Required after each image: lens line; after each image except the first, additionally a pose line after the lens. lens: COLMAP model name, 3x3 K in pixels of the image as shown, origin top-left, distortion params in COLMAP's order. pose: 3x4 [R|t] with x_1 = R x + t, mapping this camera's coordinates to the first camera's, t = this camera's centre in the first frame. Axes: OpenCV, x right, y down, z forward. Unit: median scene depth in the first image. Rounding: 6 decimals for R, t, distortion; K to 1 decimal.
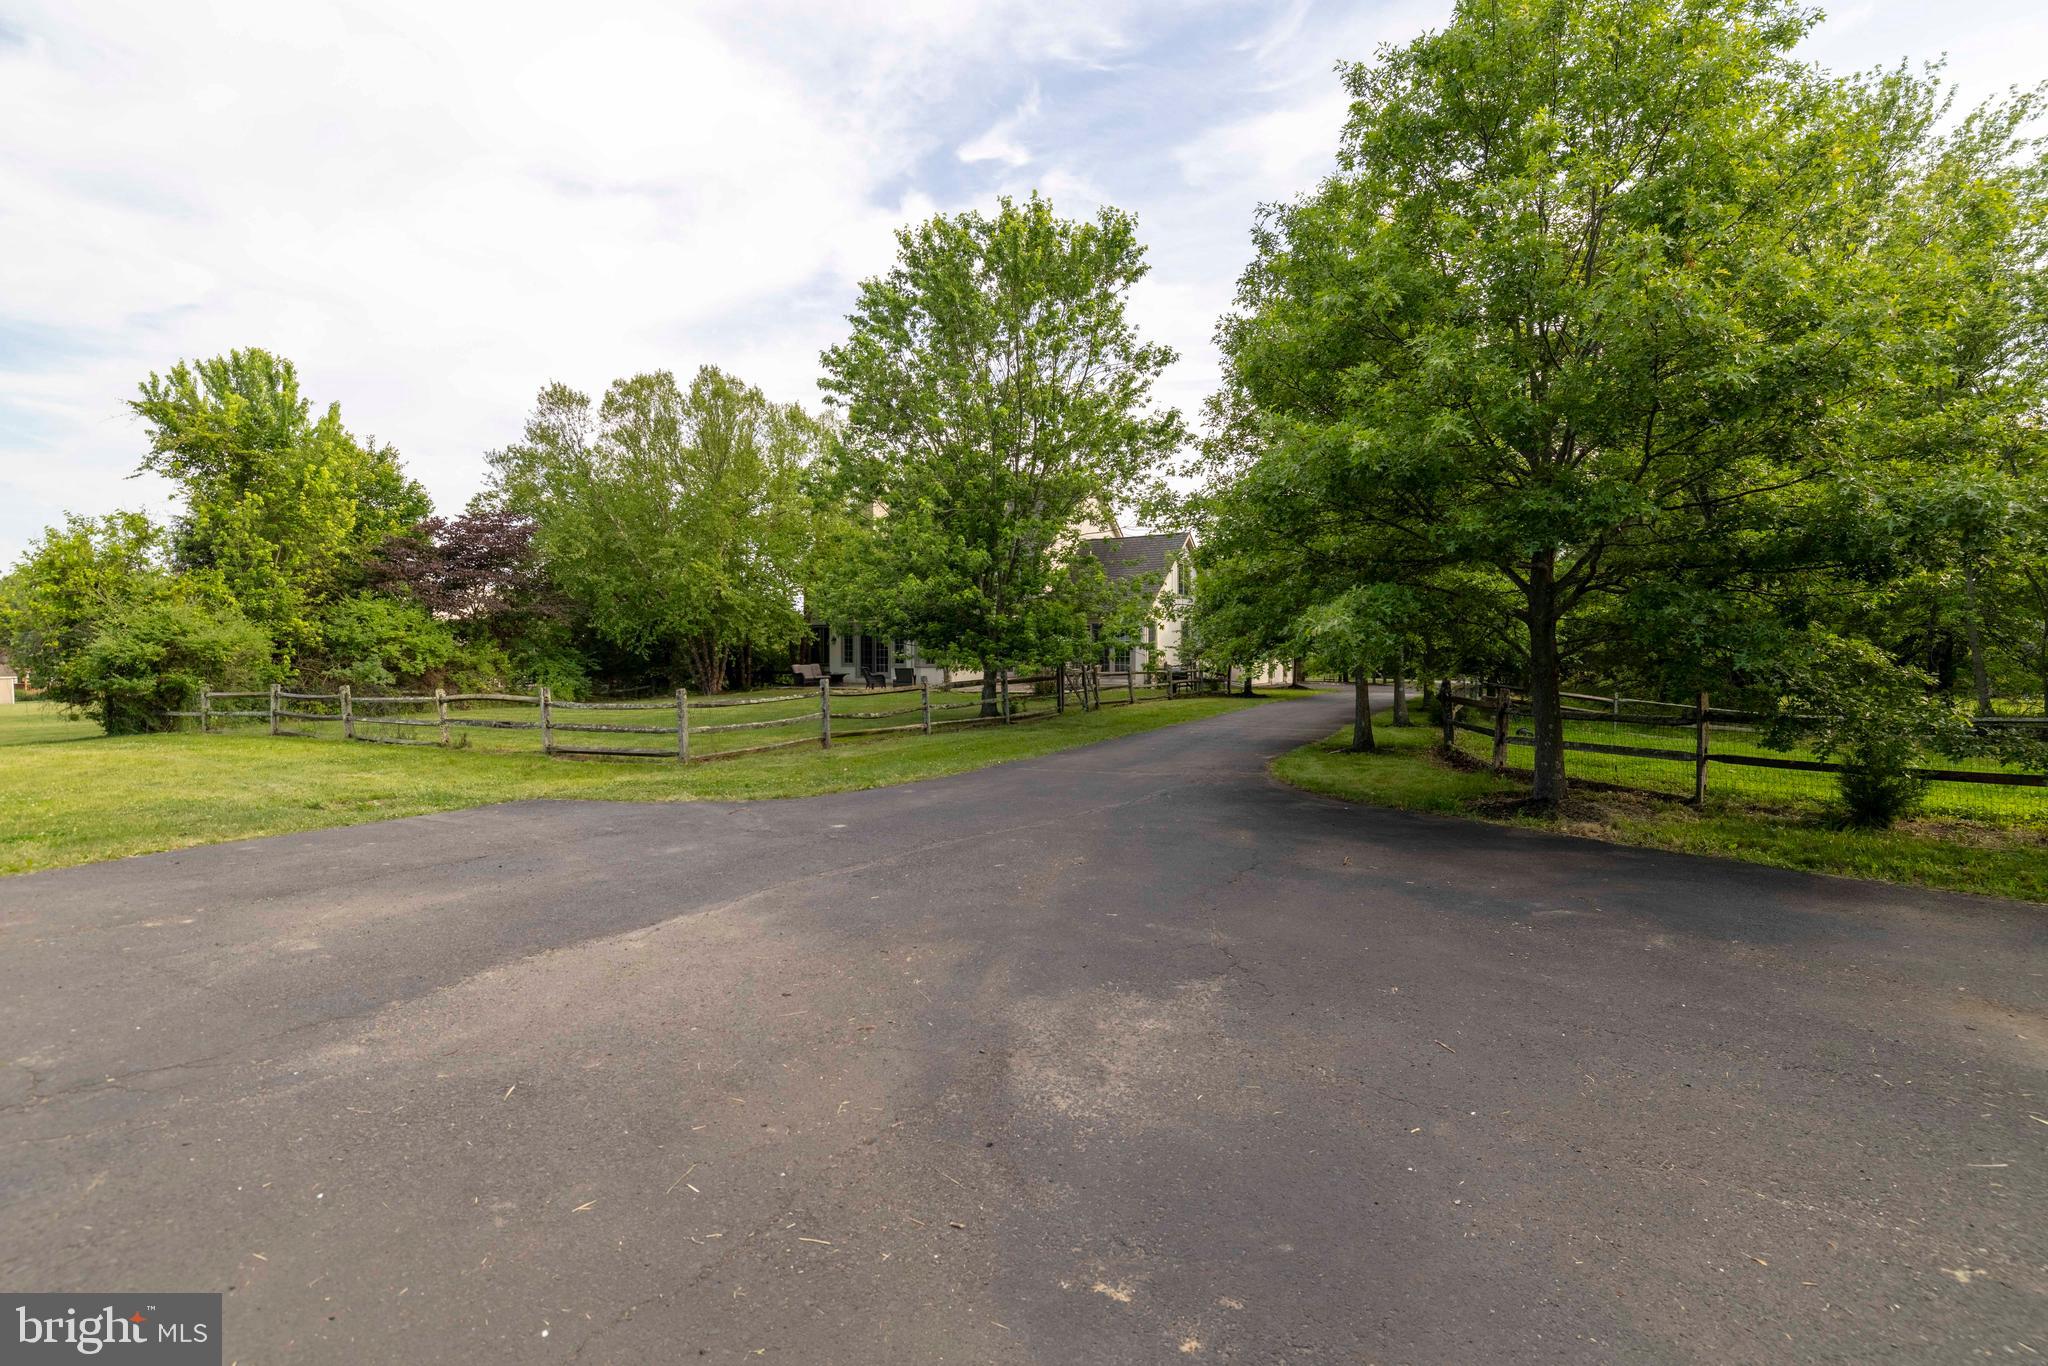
lens RADIAL K [[996.1, 0, 1026.3], [0, 996.1, 689.5], [0, 0, 1]] dist [0.000666, -0.000227]
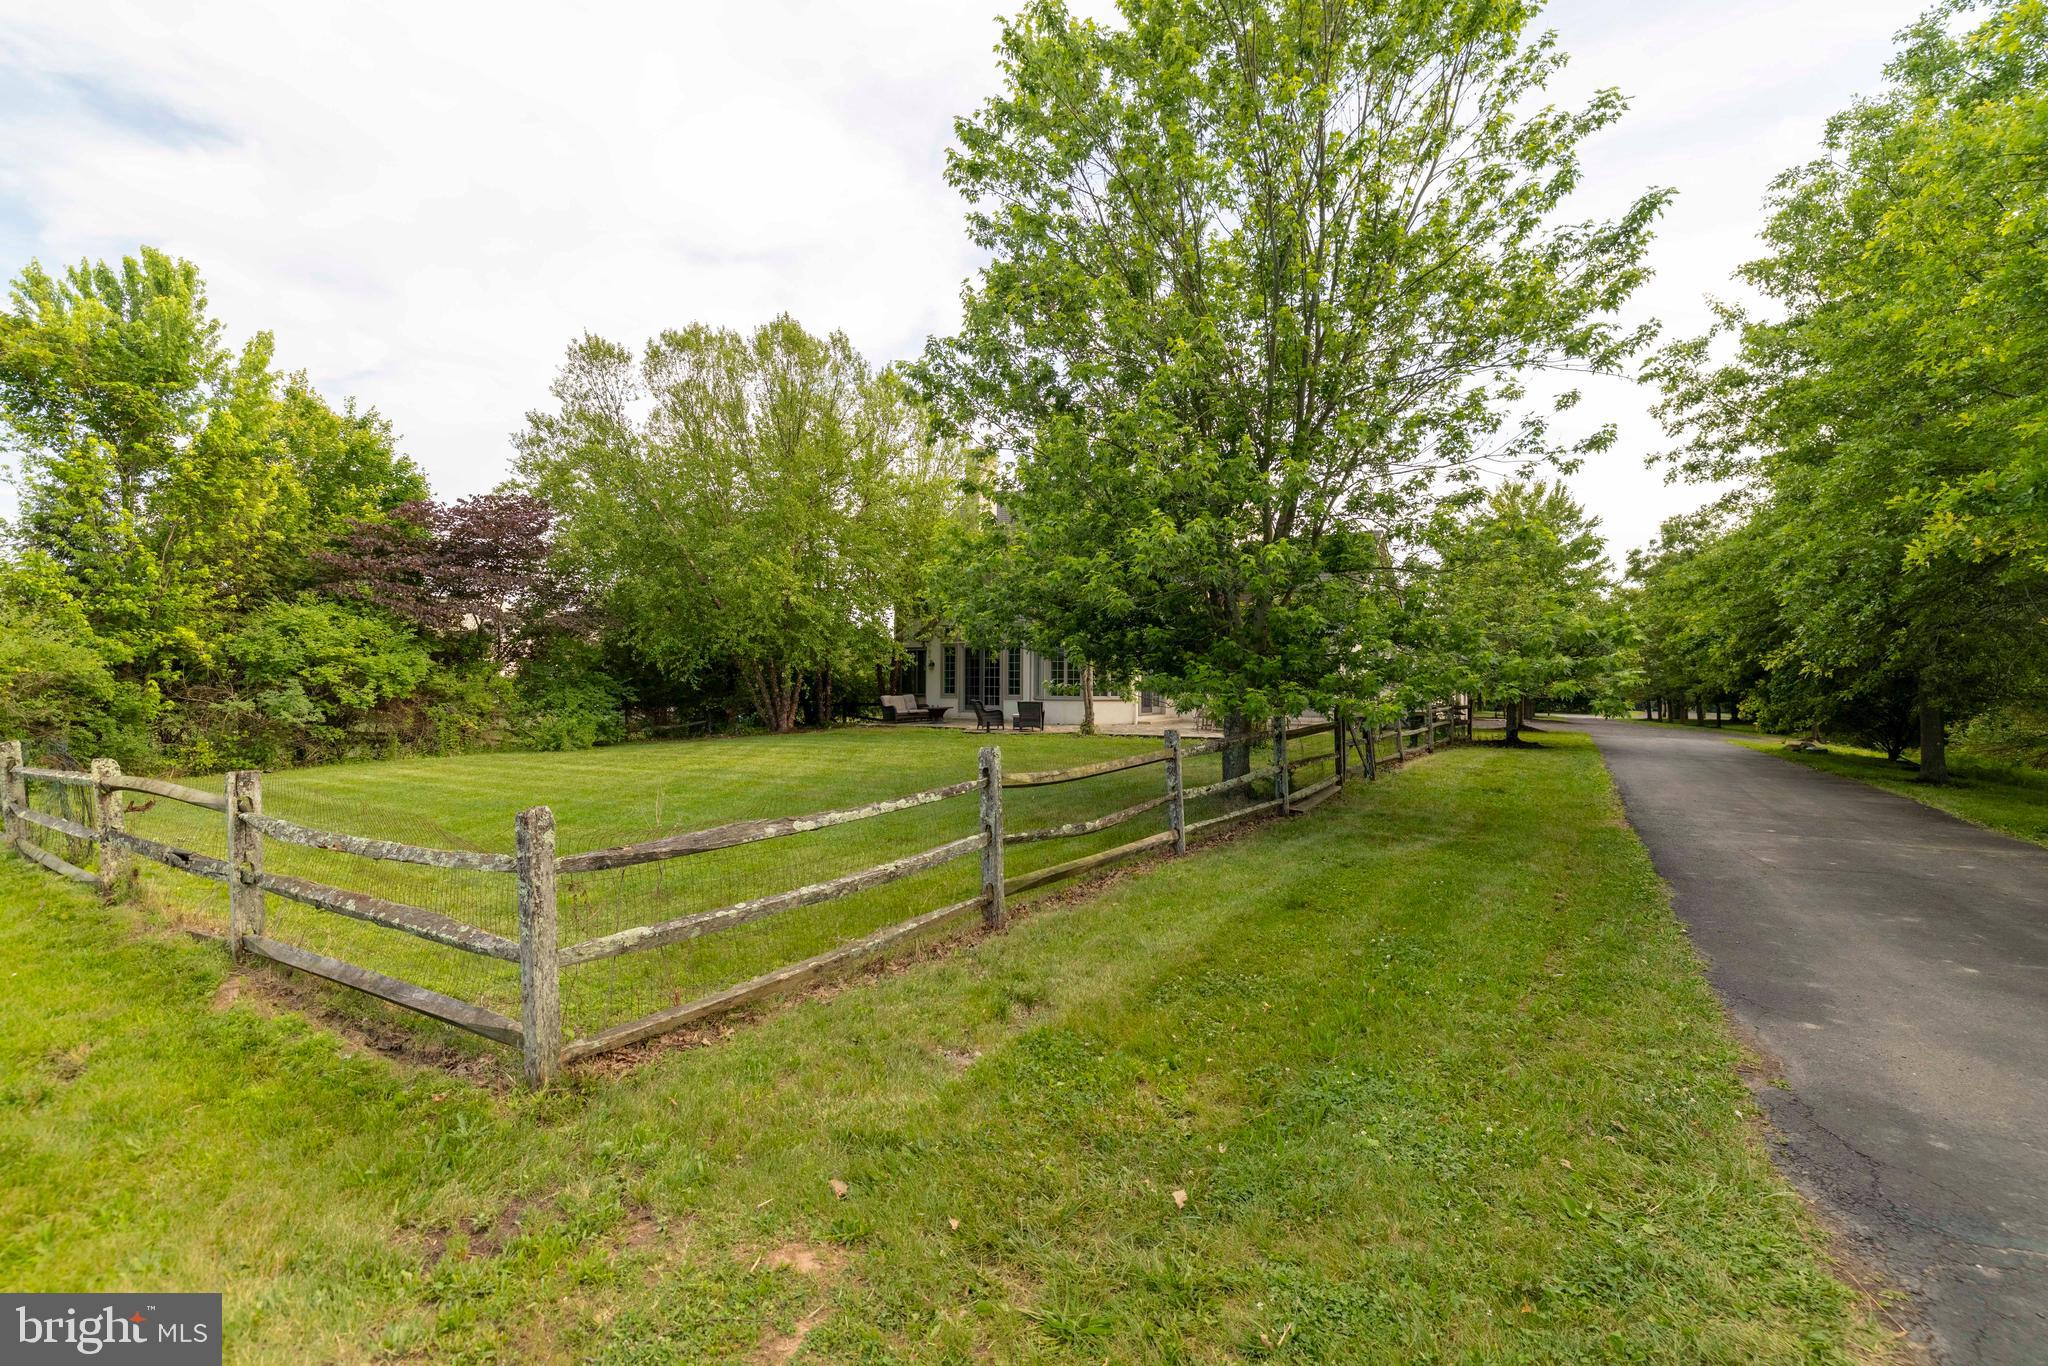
lens RADIAL K [[950.8, 0, 1023.1], [0, 950.8, 680.0], [0, 0, 1]] dist [0.002590, 0.000243]
pose [[0.997111, 0.005011, -0.075794, -0.074503], [-0.007910, 0.999247, -0.037998, -0.010638], [0.075547, 0.038487, 0.996399, 0.290898]]
